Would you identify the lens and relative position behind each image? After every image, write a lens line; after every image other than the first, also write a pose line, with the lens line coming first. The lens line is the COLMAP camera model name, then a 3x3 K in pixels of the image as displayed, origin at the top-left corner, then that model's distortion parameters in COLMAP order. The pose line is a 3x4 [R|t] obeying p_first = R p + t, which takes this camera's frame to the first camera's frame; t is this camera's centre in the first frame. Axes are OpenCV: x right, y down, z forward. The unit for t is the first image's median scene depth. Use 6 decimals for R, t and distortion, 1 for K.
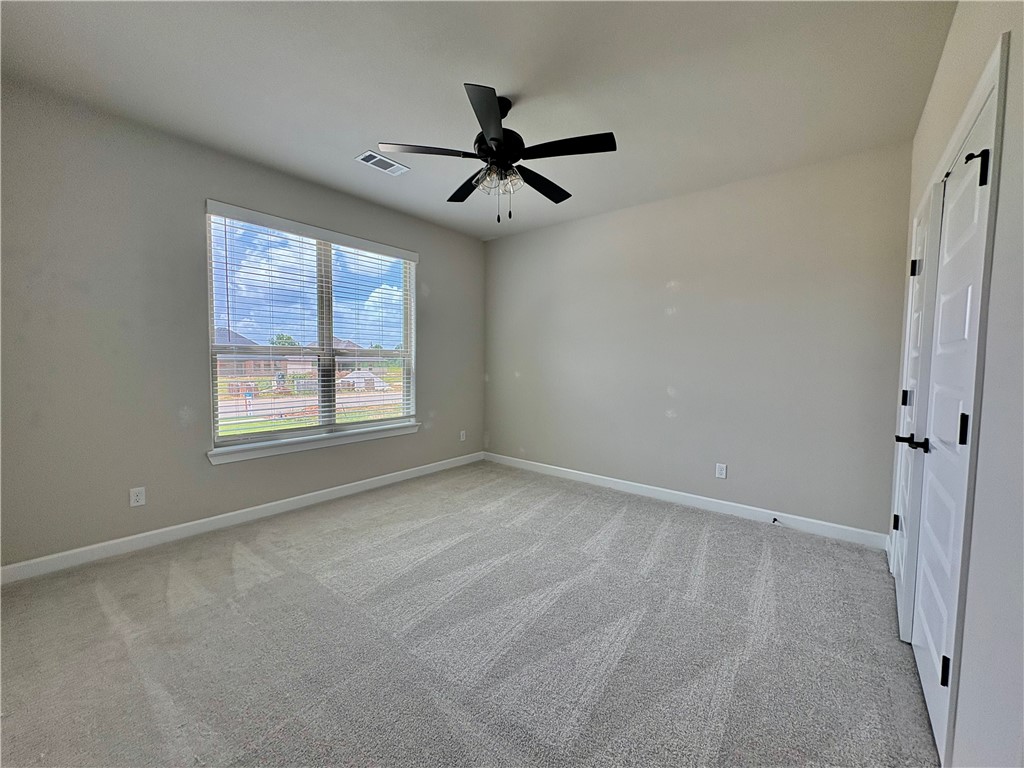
lens RADIAL K [[406.4, 0, 512.0], [0, 406.4, 384.0], [0, 0, 1]] dist [-0.000664, 0.000285]
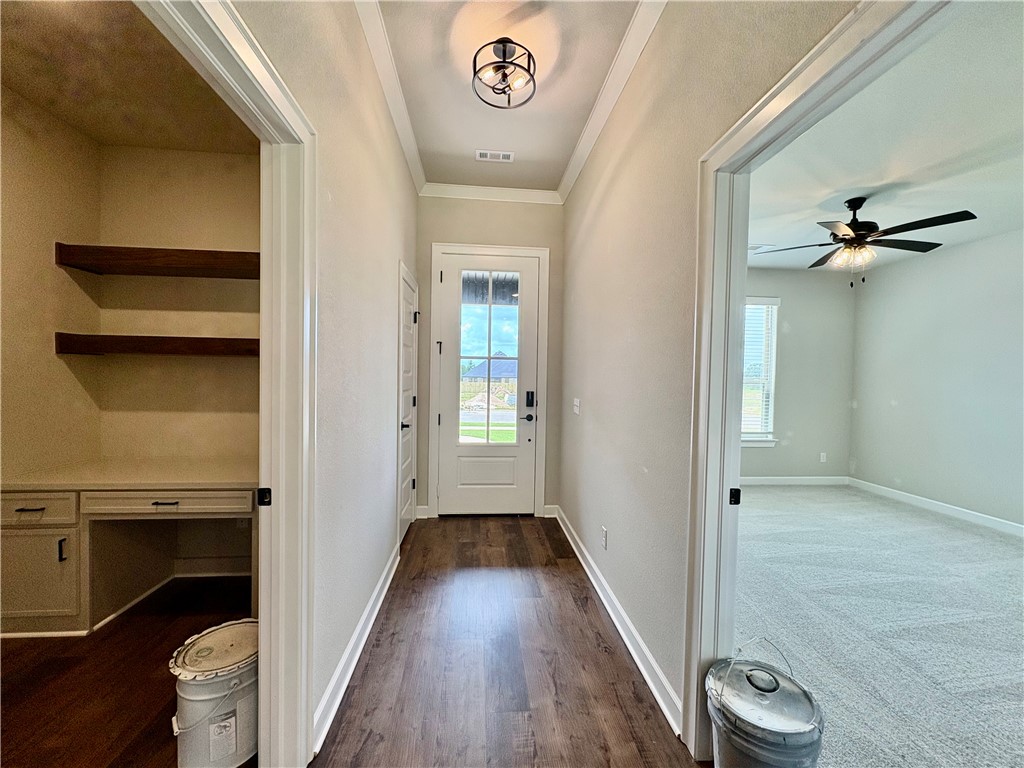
lens RADIAL K [[406.4, 0, 512.0], [0, 406.4, 384.0], [0, 0, 1]] dist [-0.000664, 0.000285]
pose [[0.694335, 0.017303, -0.719444, 0.089296], [-0.052918, 0.998232, -0.027063, 0.007852], [0.717704, 0.056862, 0.694023, -0.400422]]
